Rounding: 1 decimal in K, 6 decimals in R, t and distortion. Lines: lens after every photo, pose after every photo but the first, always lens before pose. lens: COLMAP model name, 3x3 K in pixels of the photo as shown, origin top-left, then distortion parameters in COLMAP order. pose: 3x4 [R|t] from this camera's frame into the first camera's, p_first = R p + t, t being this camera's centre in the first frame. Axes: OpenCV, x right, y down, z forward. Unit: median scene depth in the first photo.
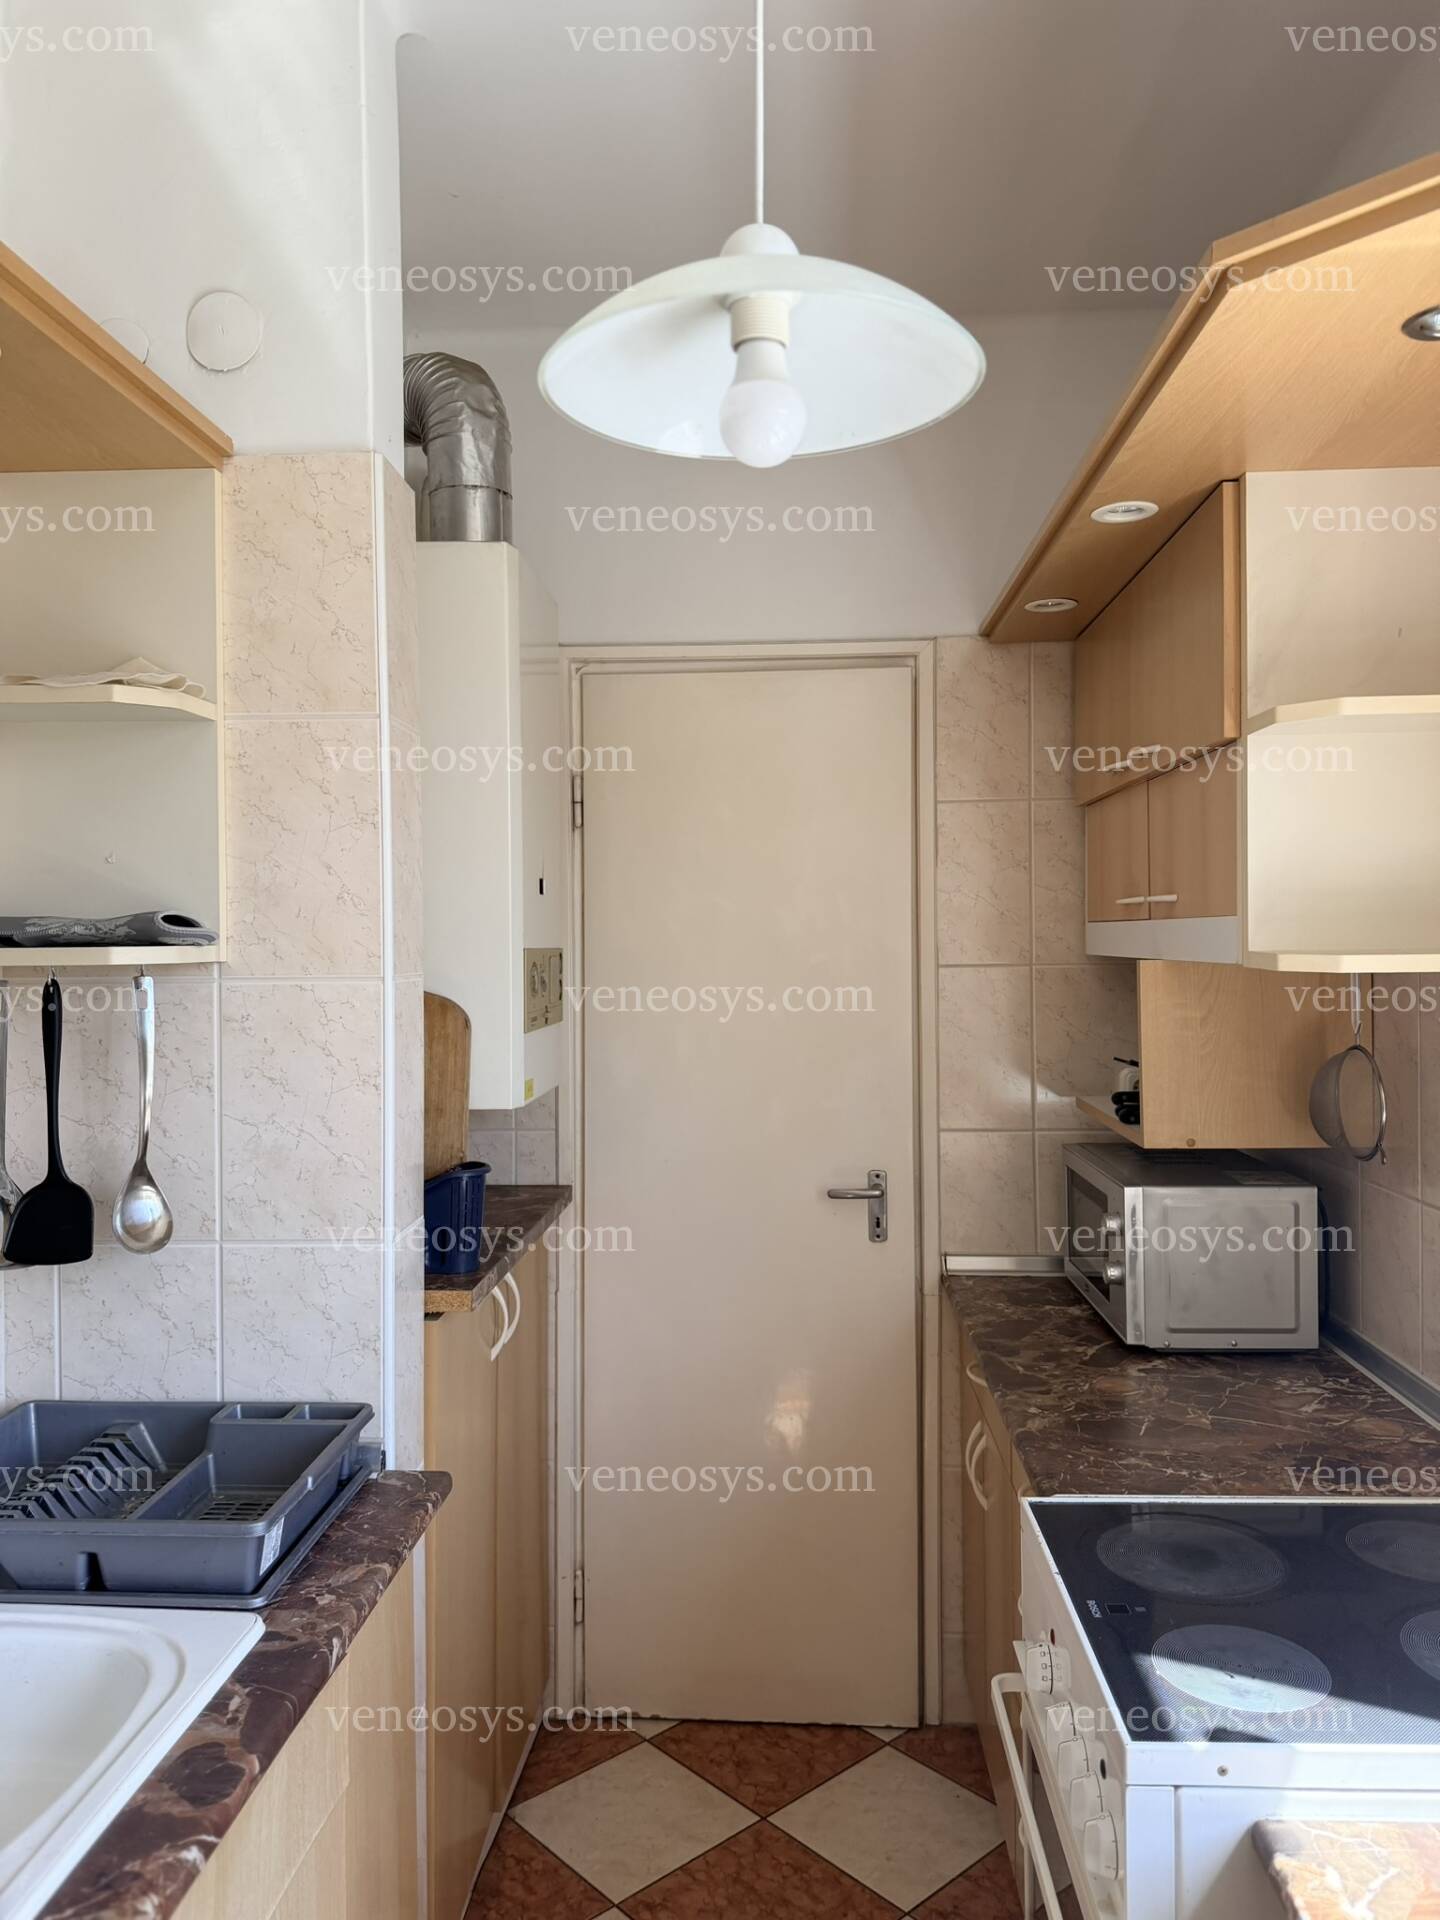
lens RADIAL K [[1360.8, 0, 718.6], [0, 1360.8, 958.1], [0, 0, 1]] dist [0.026068, -0.002344]
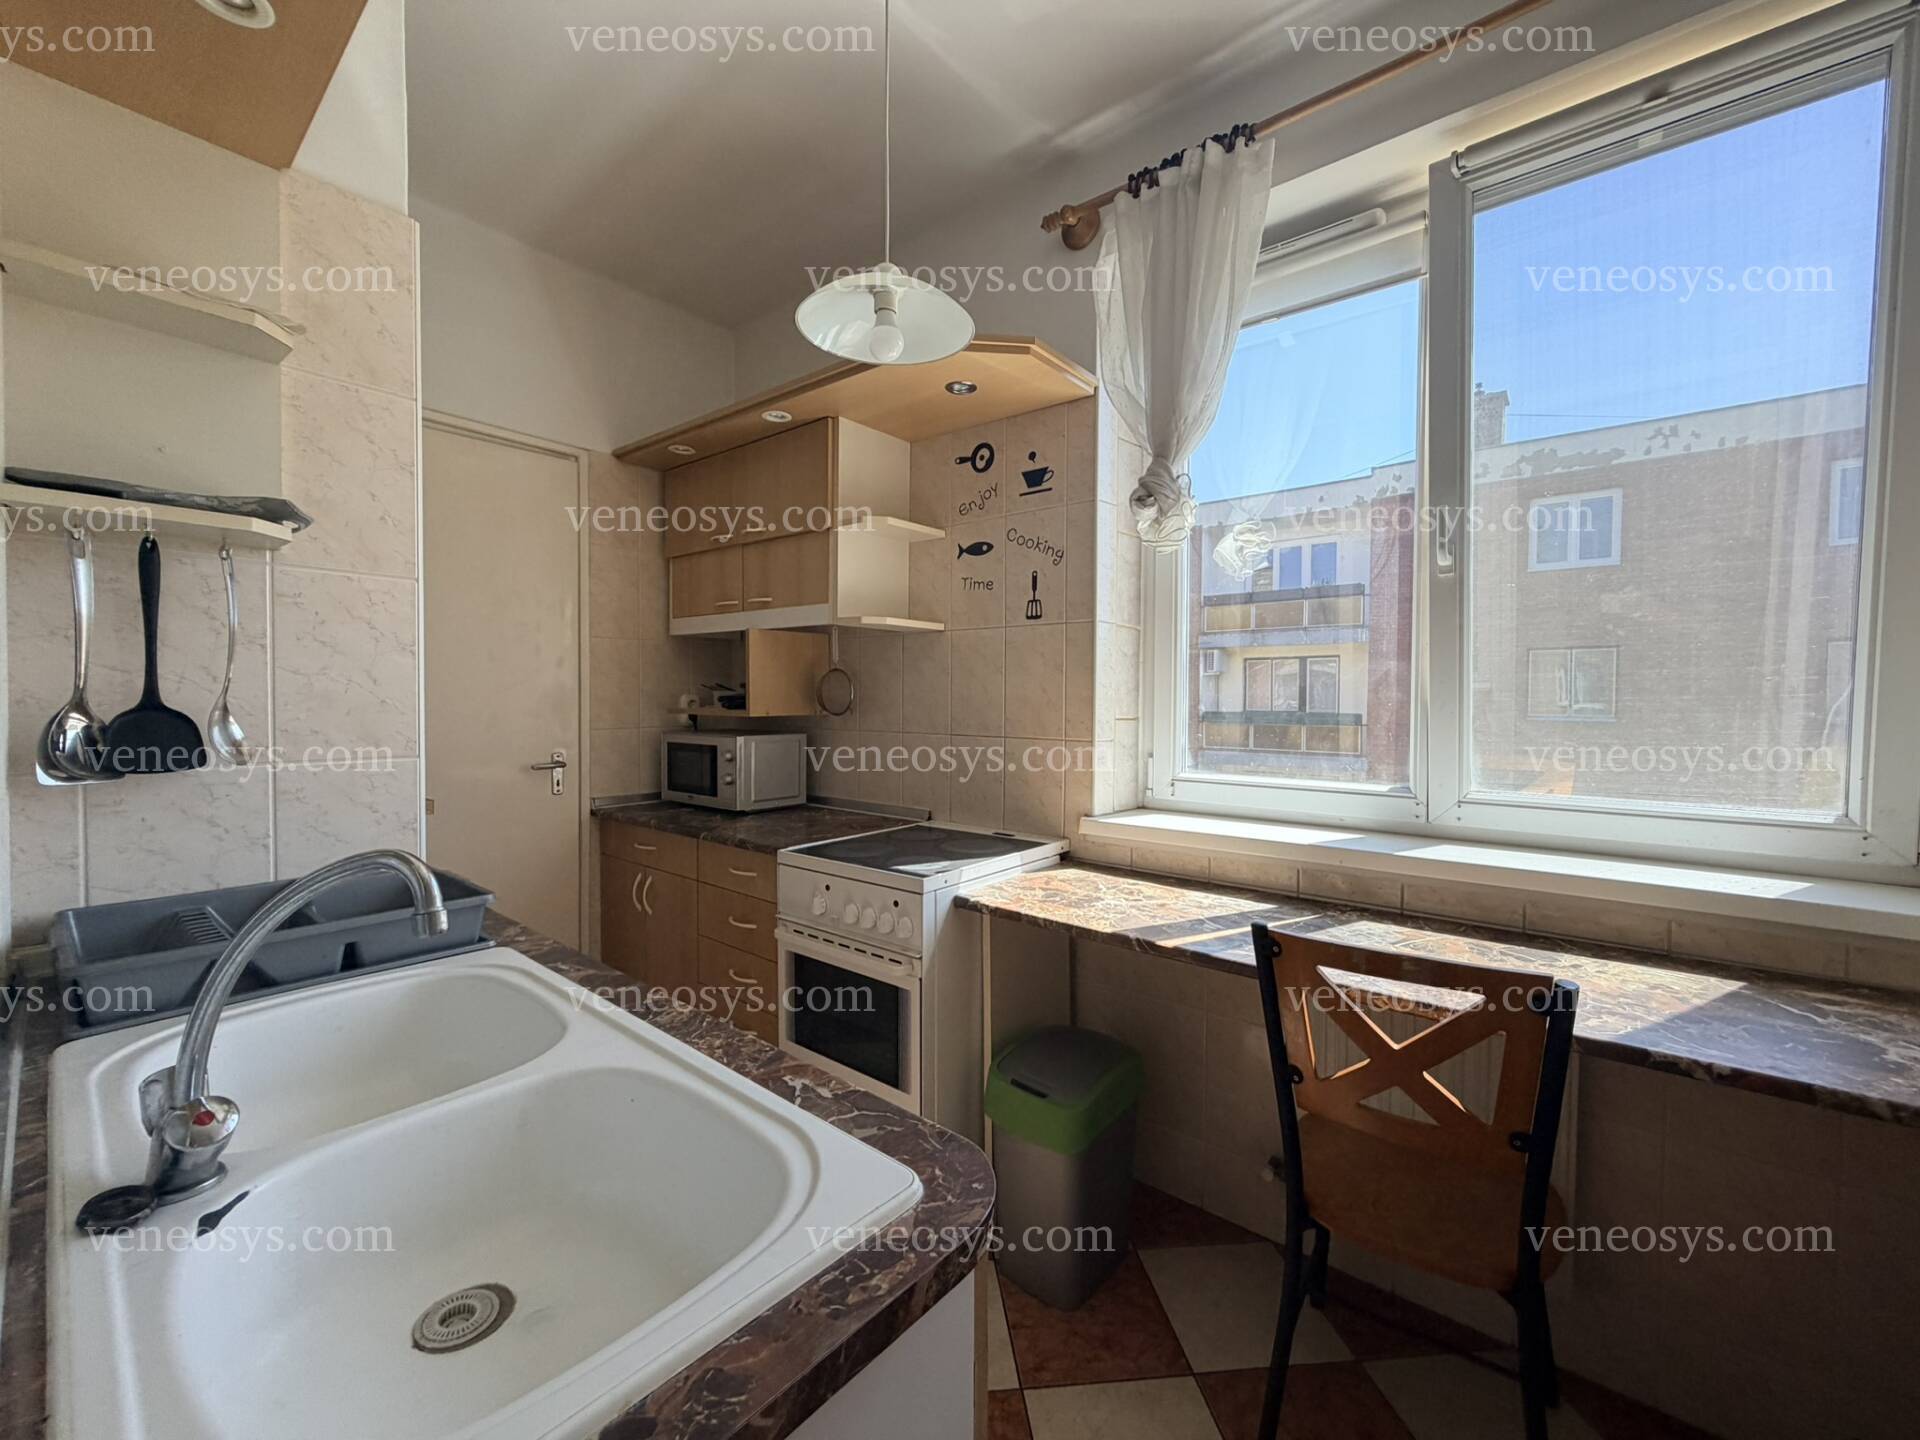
lens RADIAL K [[765.5, 0, 949.9], [0, 765.5, 715.9], [0, 0, 1]] dist [0.000741, -0.000217]
pose [[0.598955, -0.005077, 0.800766, -0.567186], [-0.009767, 0.999859, 0.013645, 0.146237], [-0.800723, -0.015993, 0.598821, 0.035863]]
